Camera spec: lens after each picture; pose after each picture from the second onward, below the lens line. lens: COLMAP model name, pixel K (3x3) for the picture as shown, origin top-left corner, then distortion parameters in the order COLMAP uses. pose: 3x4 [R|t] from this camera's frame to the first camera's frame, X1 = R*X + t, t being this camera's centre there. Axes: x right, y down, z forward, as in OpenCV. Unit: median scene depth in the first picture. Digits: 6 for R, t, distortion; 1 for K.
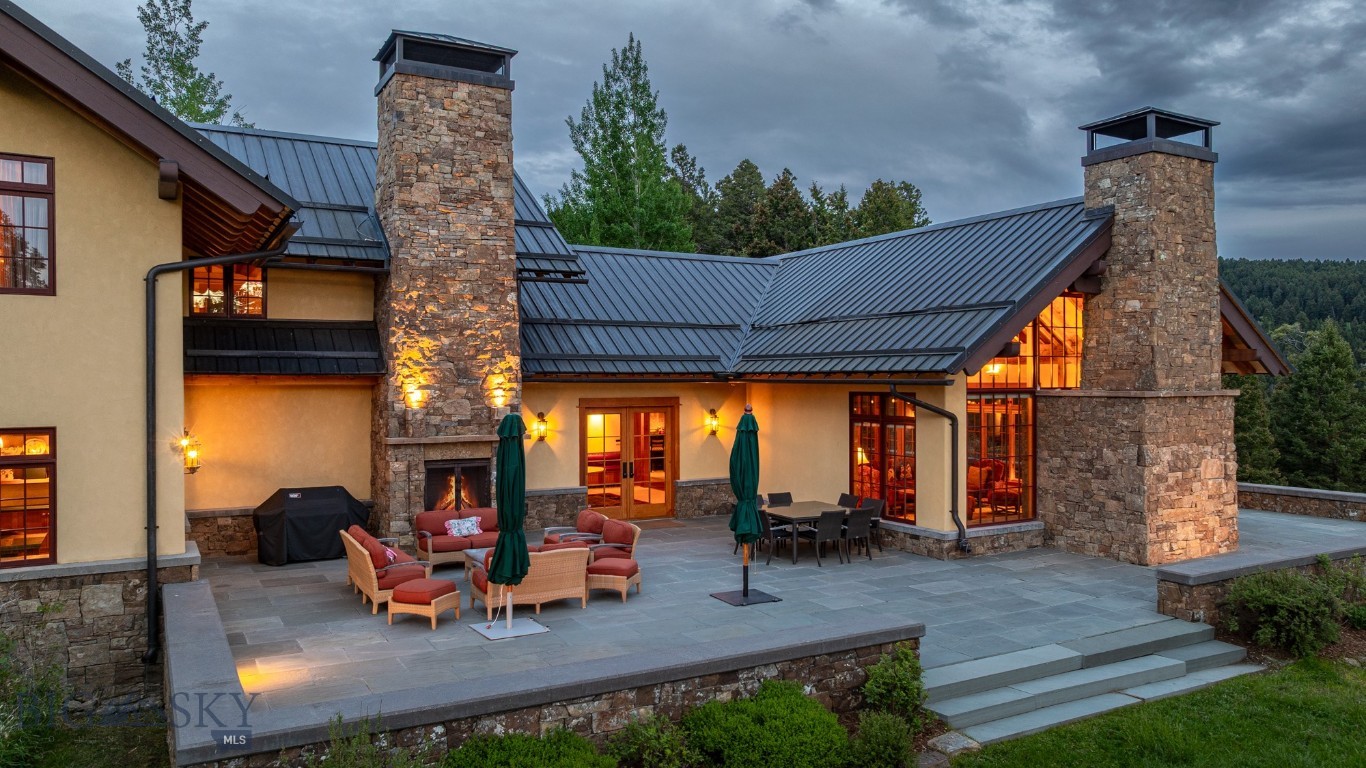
lens RADIAL K [[952.3, 0, 683.0], [0, 952.3, 384.0], [0, 0, 1]] dist [-0.021929, 0.005610]
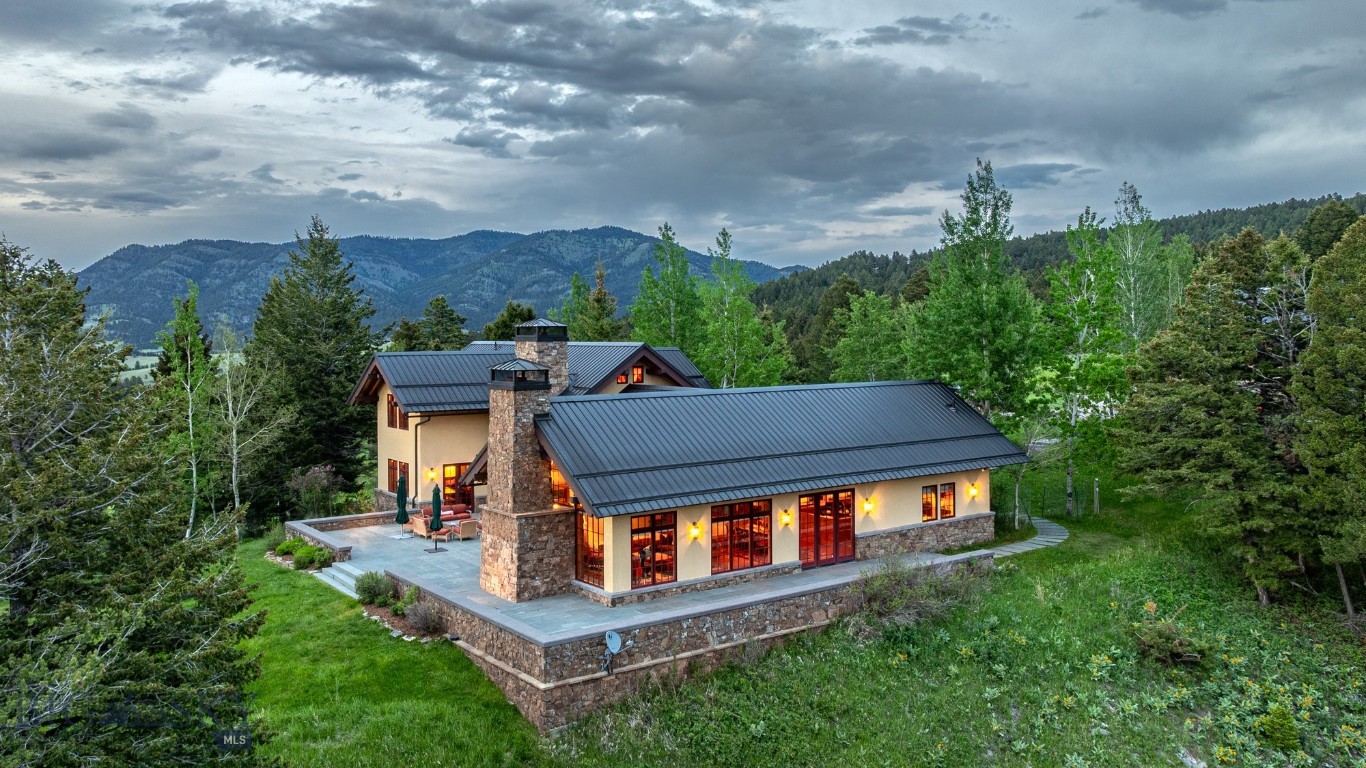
lens RADIAL K [[1058.7, 0, 654.4], [0, 1058.7, 331.7], [0, 0, 1]] dist [-0.019841, -0.000061]
pose [[0.110951, 0.001621, -0.993825, 2.691671], [0.000262, 0.999999, 0.001661, -0.357742], [0.993826, -0.000444, 0.110950, 1.058313]]
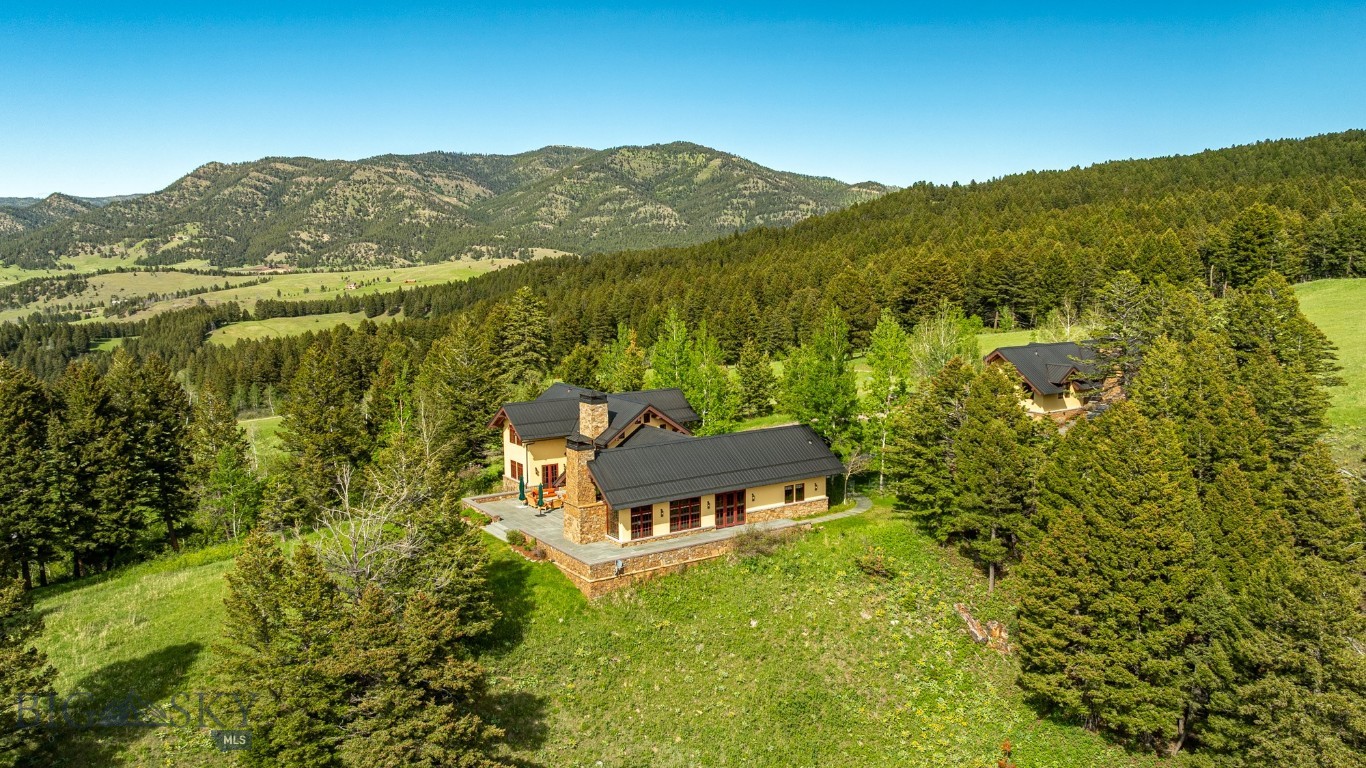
lens RADIAL K [[1058.7, 0, 654.4], [0, 1058.7, 331.7], [0, 0, 1]] dist [-0.019841, -0.000061]
pose [[0.042083, 0.081772, -0.995762, 5.143938], [0.010938, 0.996548, 0.082299, -1.129443], [0.999054, -0.014355, 0.041043, 1.168082]]
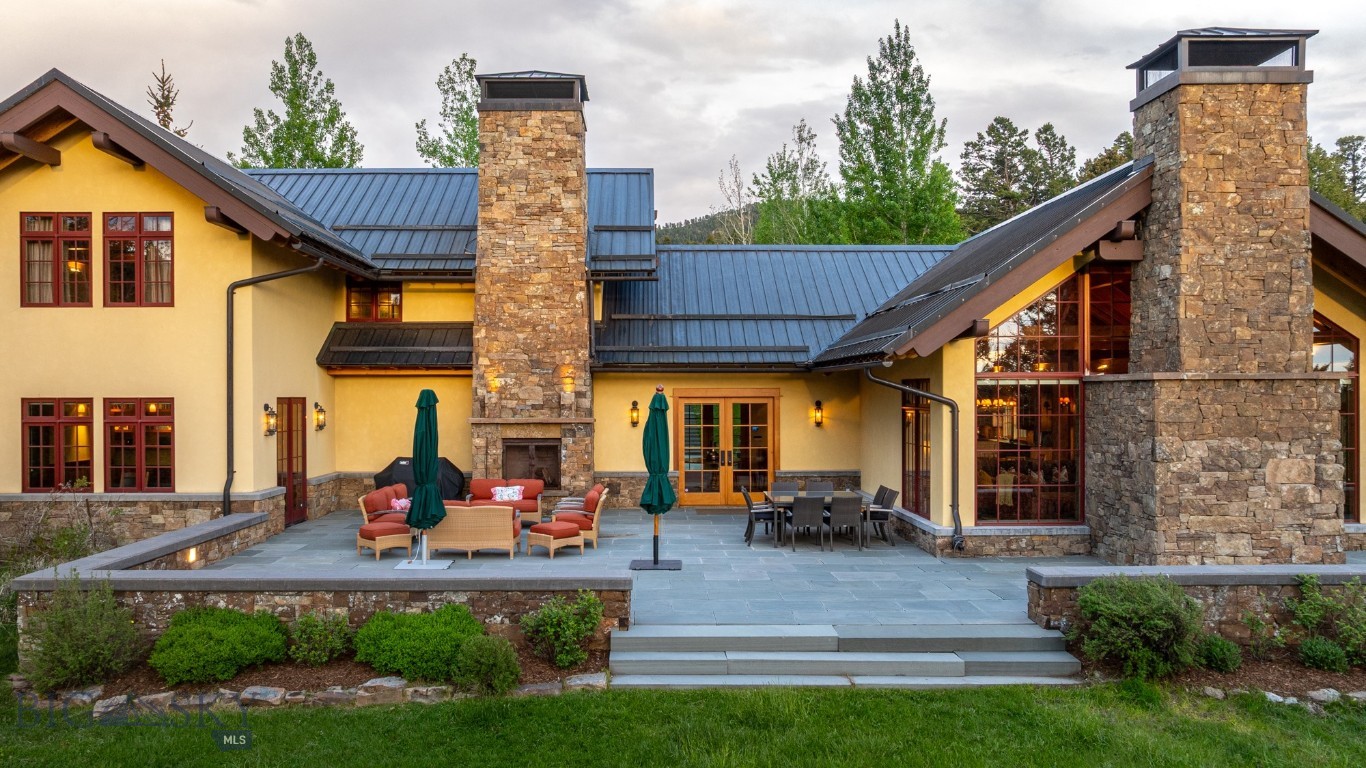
lens RADIAL K [[989.6, 0, 660.1], [0, 989.6, 397.8], [0, 0, 1]] dist [-0.039682, 0.040526]
pose [[0.878466, 0.003525, -0.477792, 0.487393], [-0.002788, 0.999994, 0.002250, 0.027584], [0.477796, -0.000645, 0.878470, 0.022962]]
